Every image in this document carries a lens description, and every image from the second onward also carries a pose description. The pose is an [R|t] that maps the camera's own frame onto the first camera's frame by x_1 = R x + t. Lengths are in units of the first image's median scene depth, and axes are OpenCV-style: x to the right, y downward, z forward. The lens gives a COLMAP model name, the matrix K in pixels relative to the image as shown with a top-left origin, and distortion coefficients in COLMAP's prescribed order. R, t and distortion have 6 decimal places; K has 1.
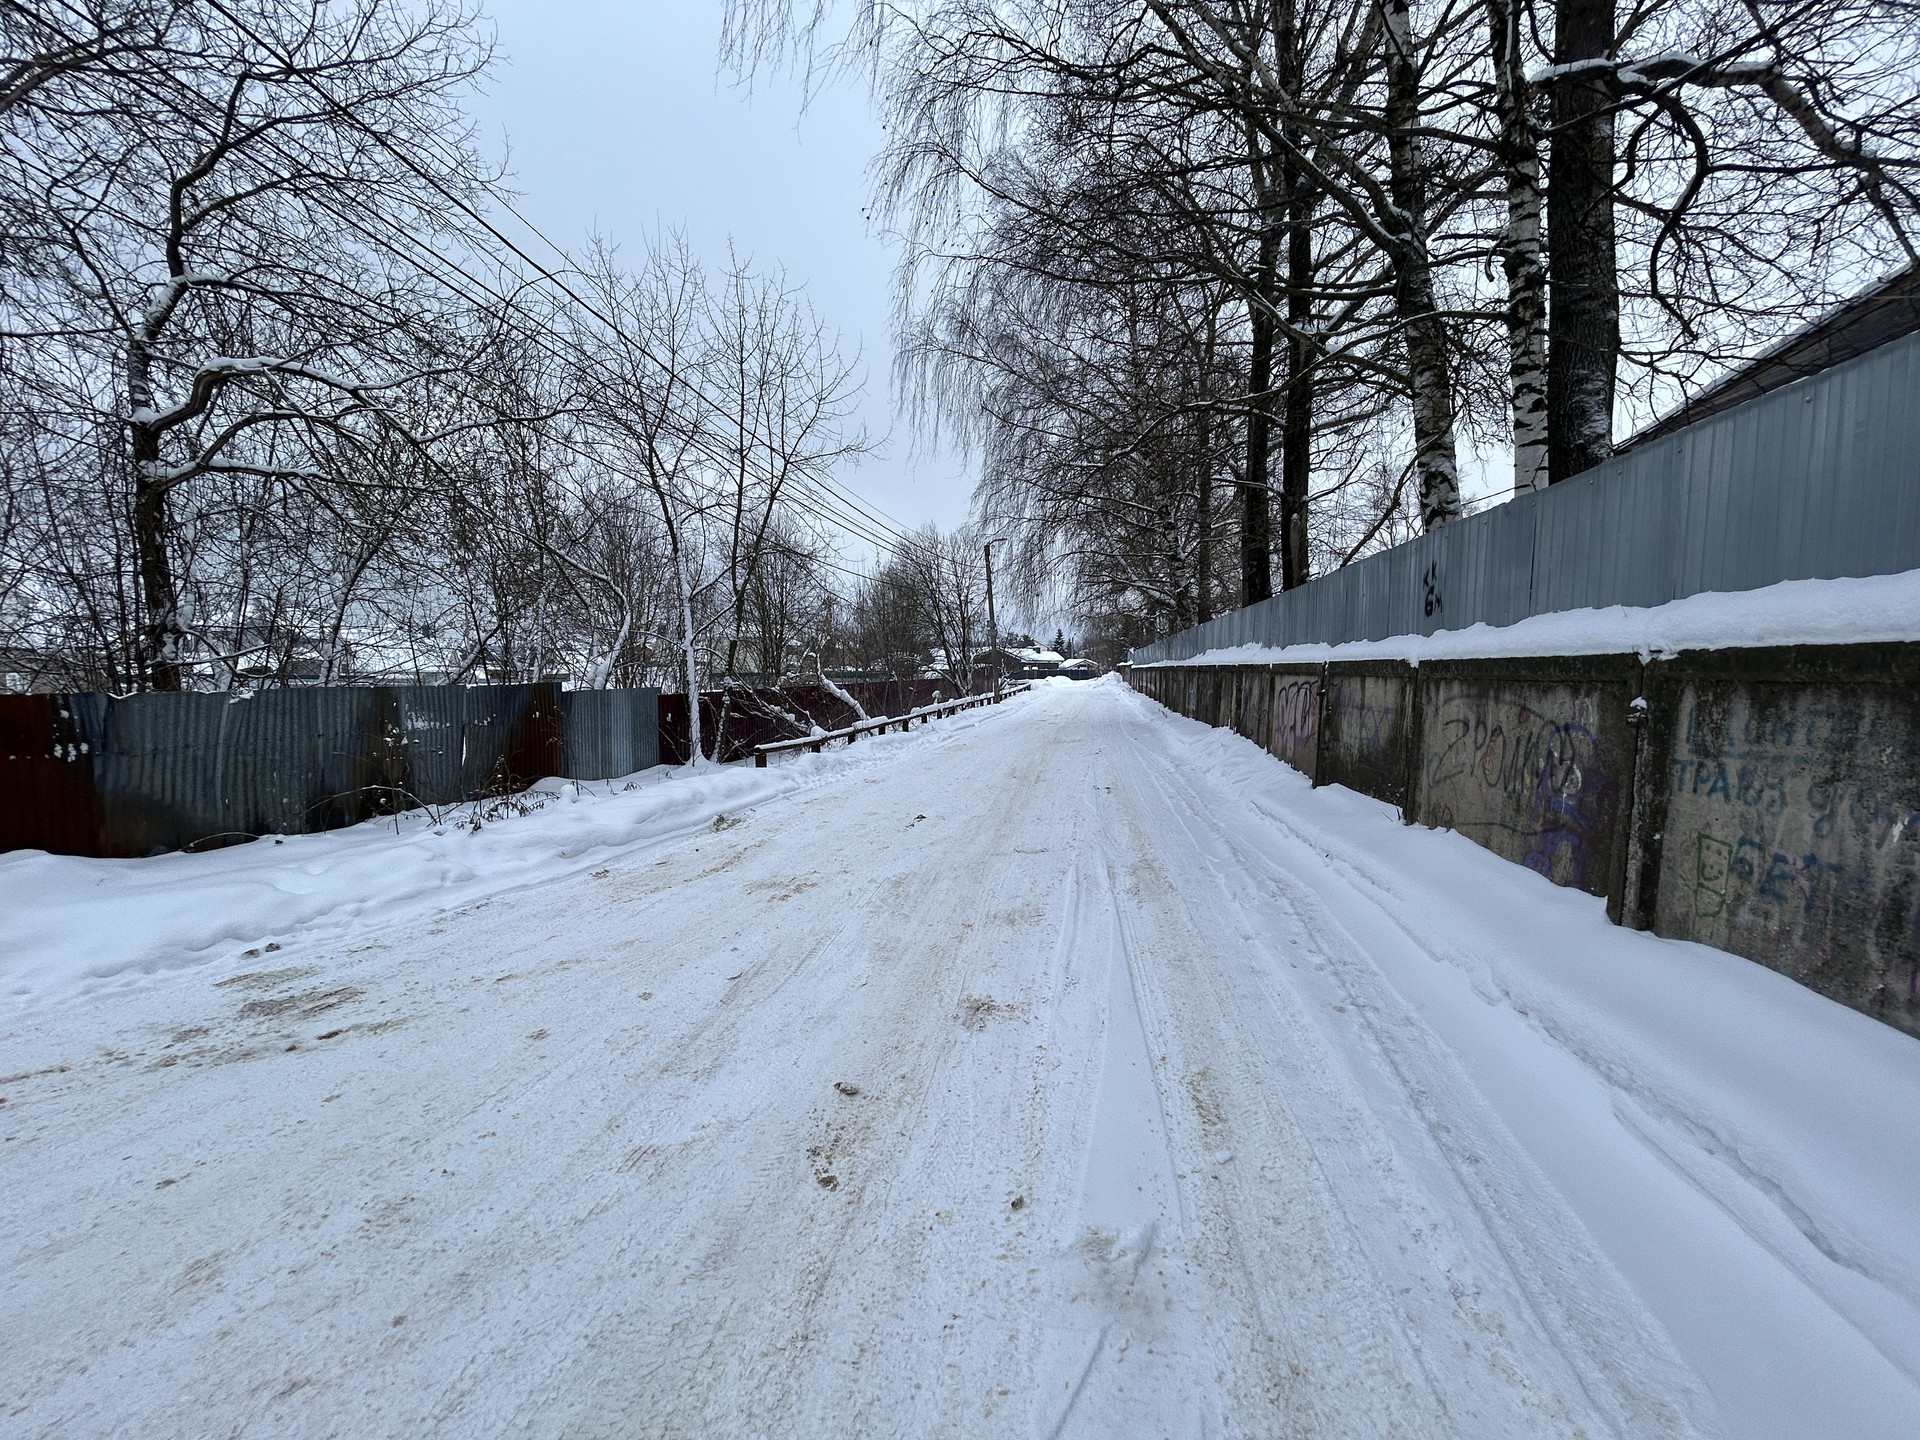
lens RADIAL K [[769.4, 0, 962.7], [0, 769.4, 717.0], [0, 0, 1]] dist [-0.003184, 0.000423]
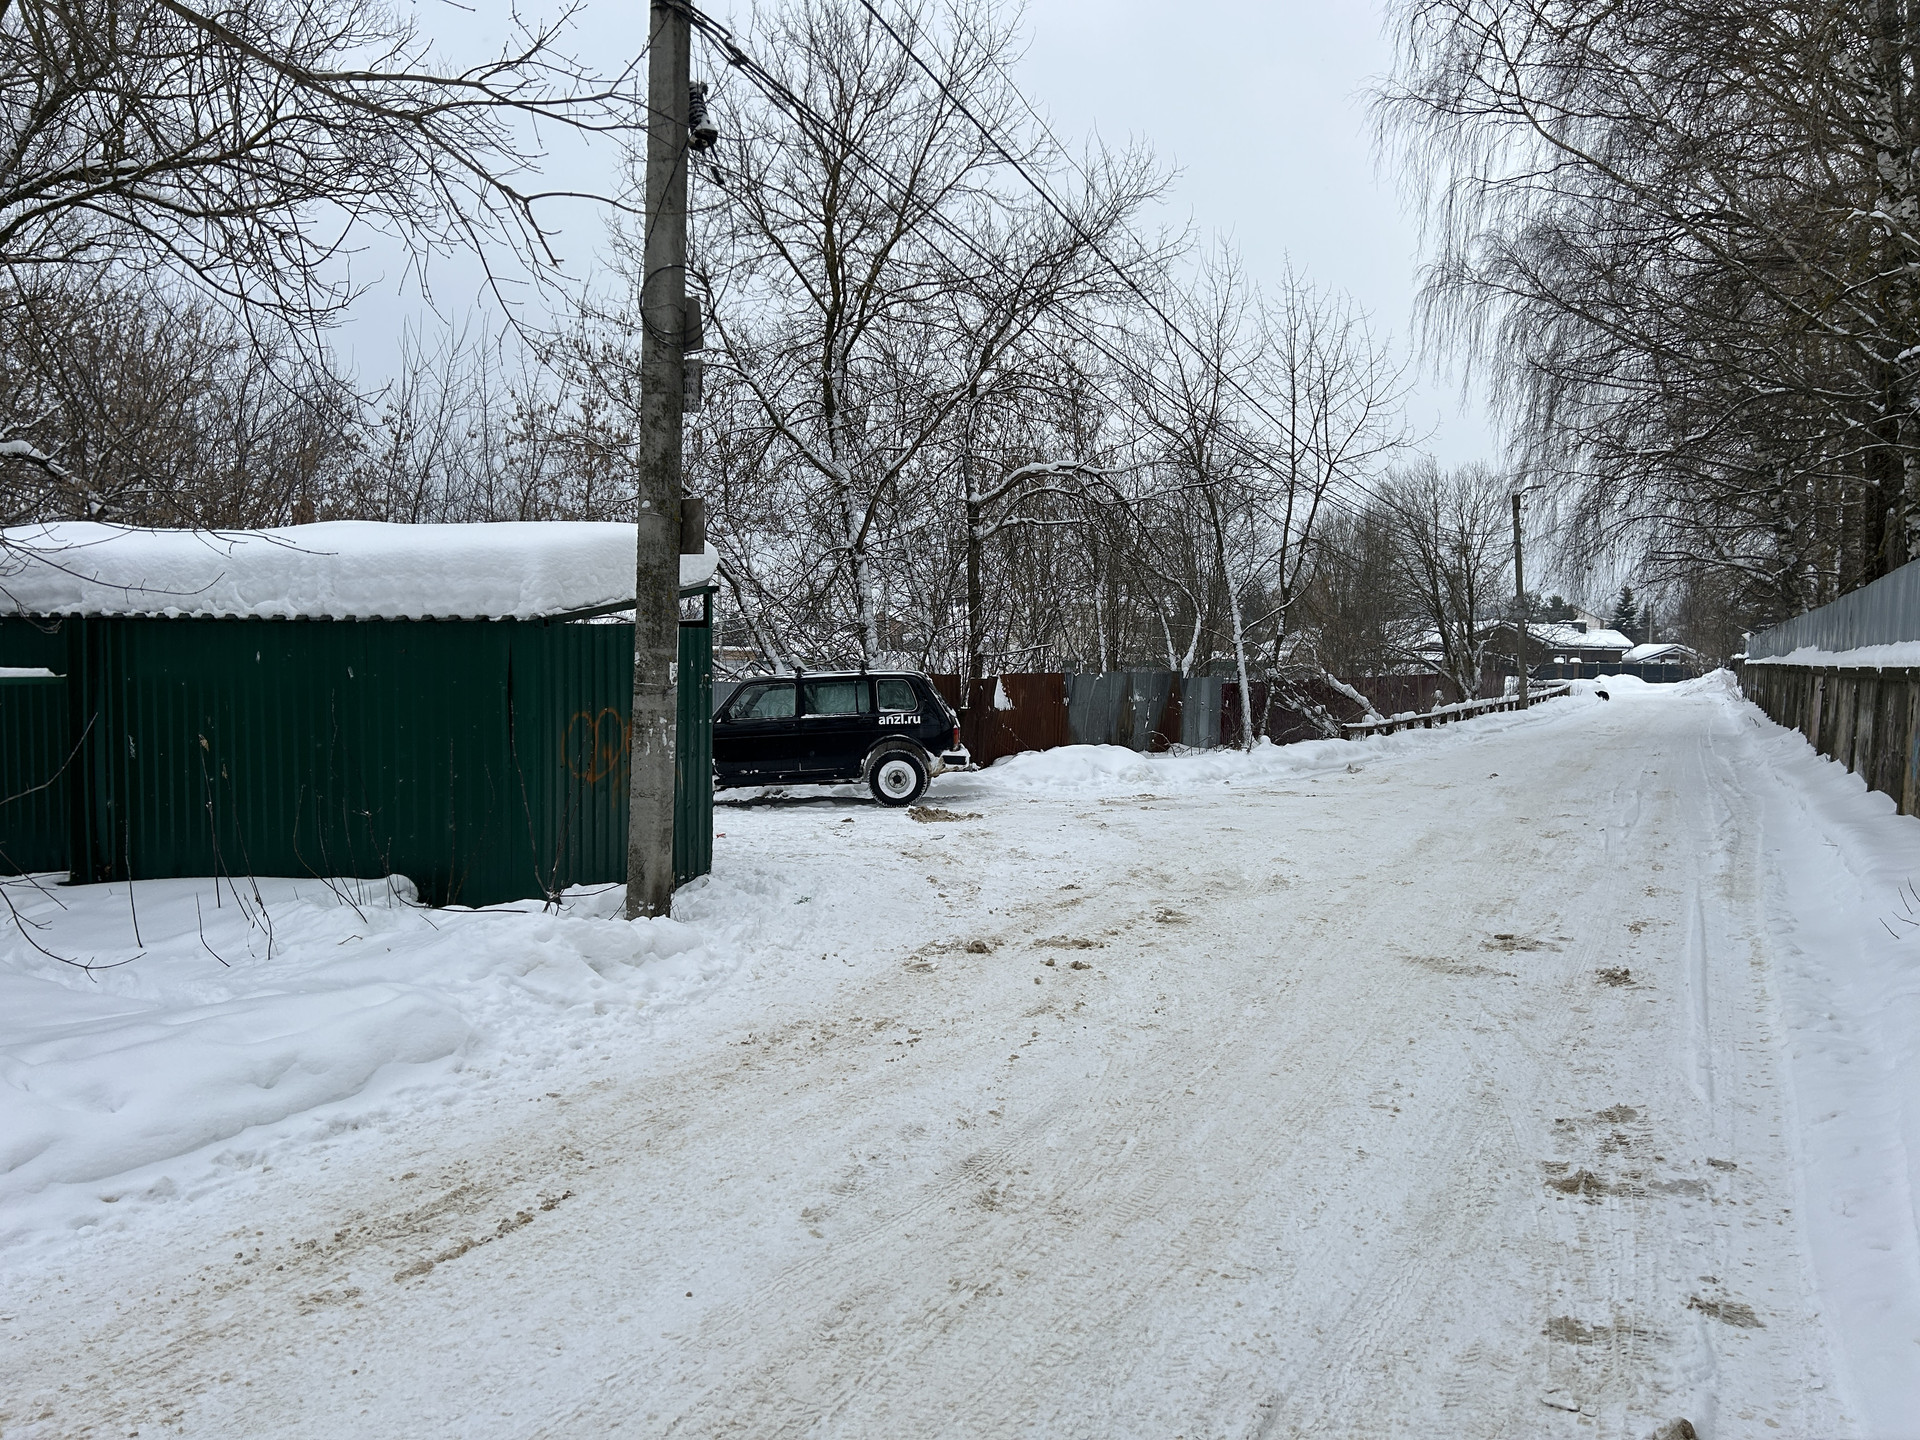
lens RADIAL K [[1441.0, 0, 928.0], [0, 1441.0, 744.6], [0, 0, 1]] dist [0.052239, -0.047639]
pose [[0.948317, 0.035815, -0.315297, -0.196379], [-0.035551, 0.999346, 0.006591, 0.095439], [0.315327, 0.004959, 0.948970, -1.767931]]
